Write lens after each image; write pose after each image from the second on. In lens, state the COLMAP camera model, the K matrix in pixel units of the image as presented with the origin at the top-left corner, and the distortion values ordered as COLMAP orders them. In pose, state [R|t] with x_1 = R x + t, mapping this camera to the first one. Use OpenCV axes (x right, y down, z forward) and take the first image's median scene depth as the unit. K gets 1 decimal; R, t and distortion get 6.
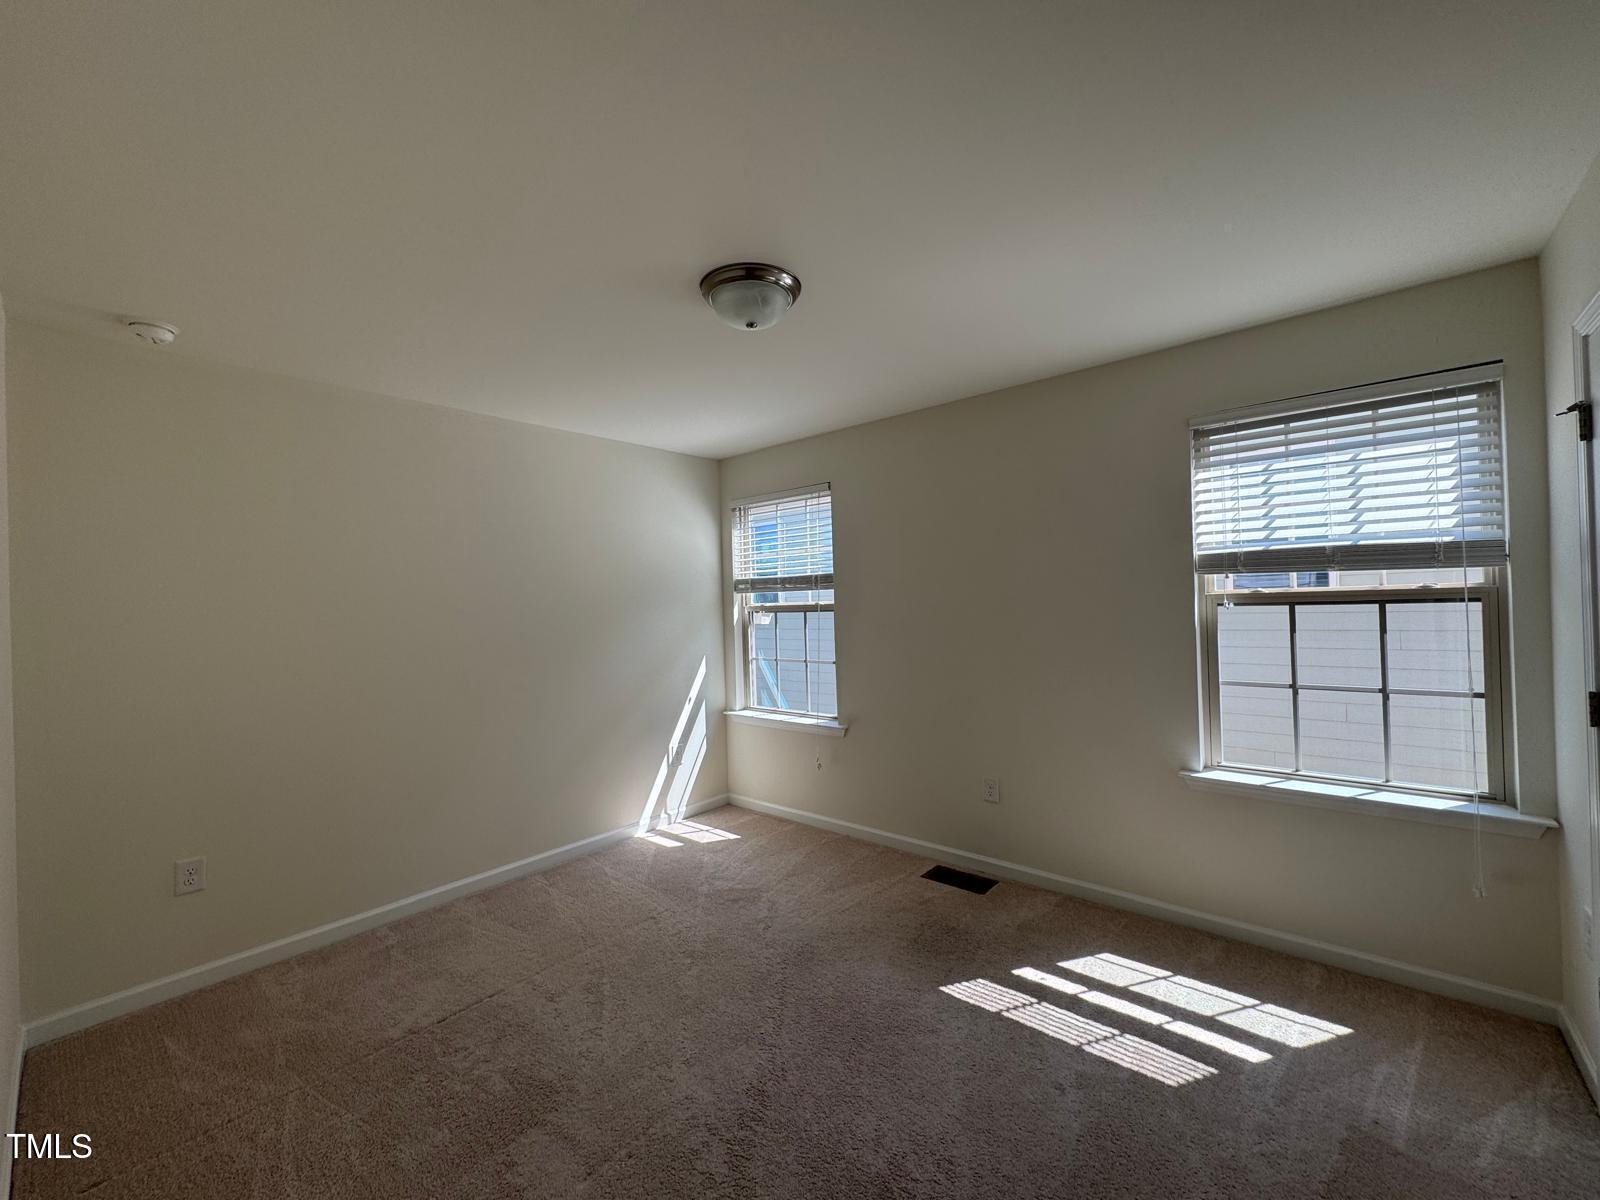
lens RADIAL K [[670.5, 0, 800.0], [0, 670.5, 600.0], [0, 0, 1]] dist [-0.000121, -0.000003]
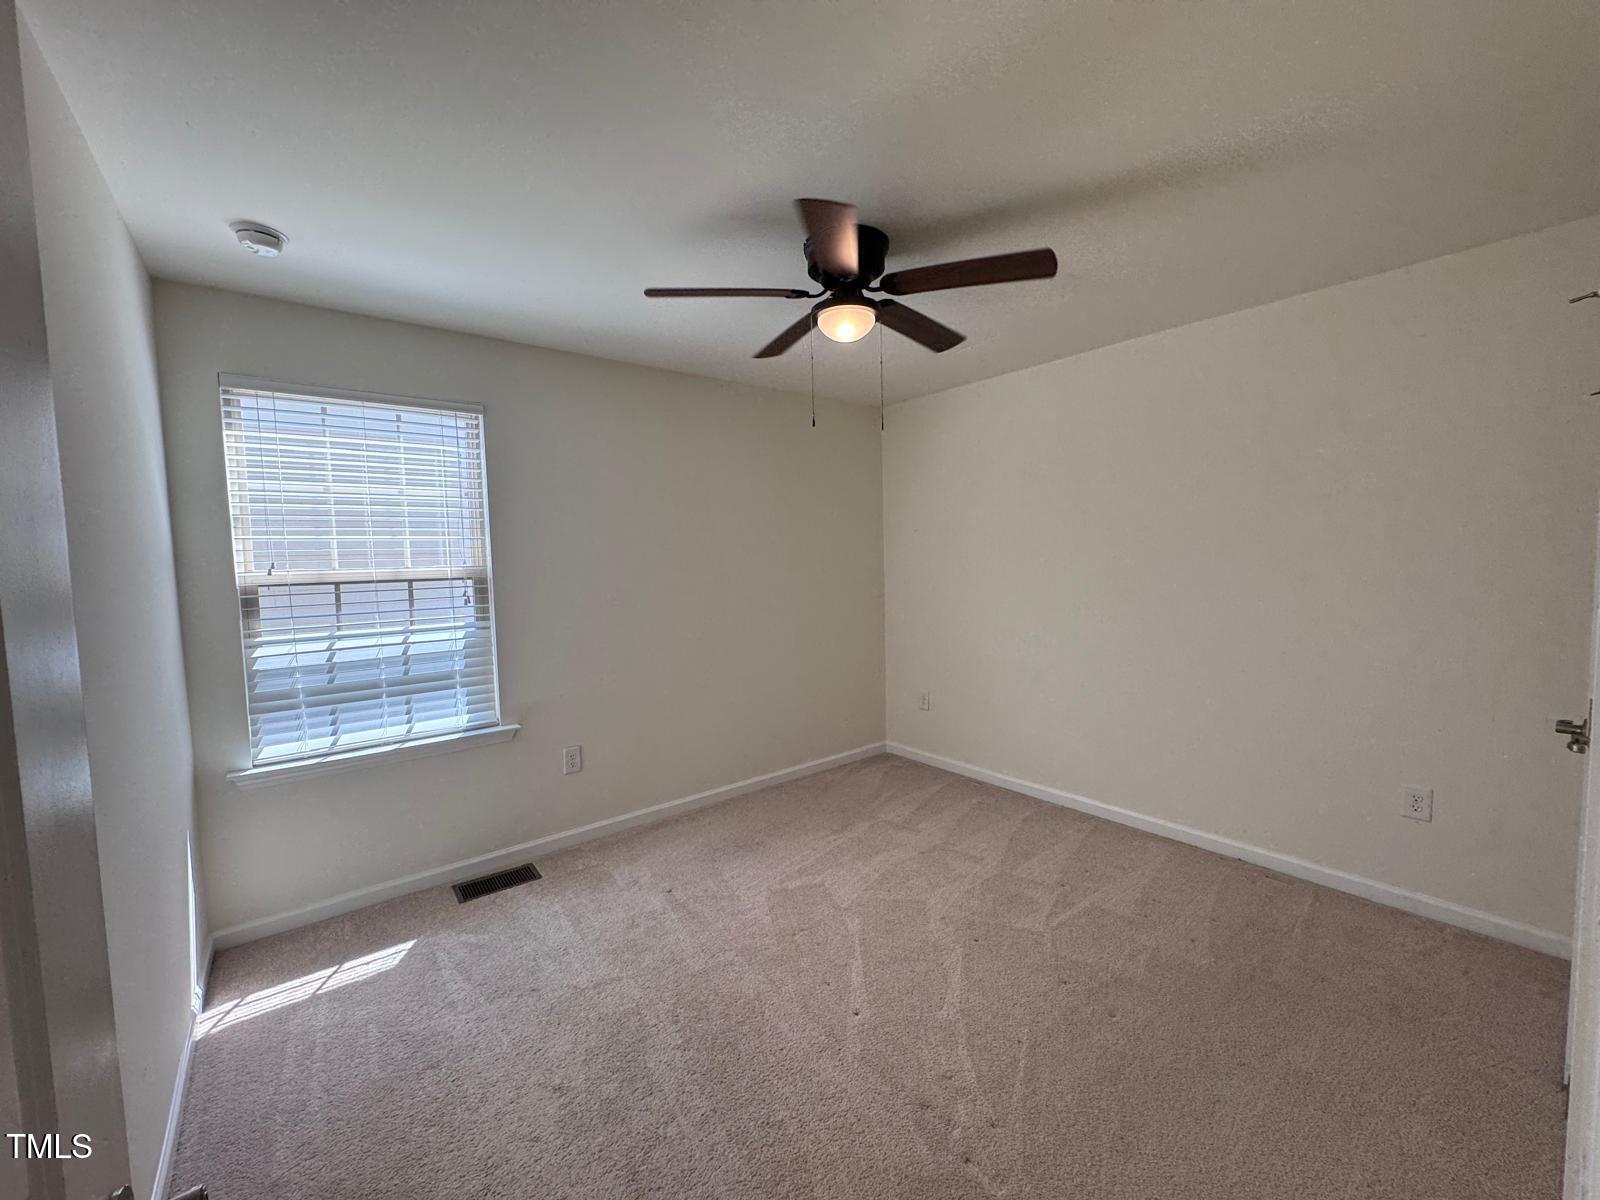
lens RADIAL K [[638.8, 0, 800.0], [0, 638.8, 600.0], [0, 0, 1]] dist [-0.001538, -0.000021]
pose [[0.179819, -0.043005, 0.982759, -0.203749], [0.013097, 0.999060, 0.041322, 0.004986], [-0.983612, 0.005440, 0.180214, 0.182499]]
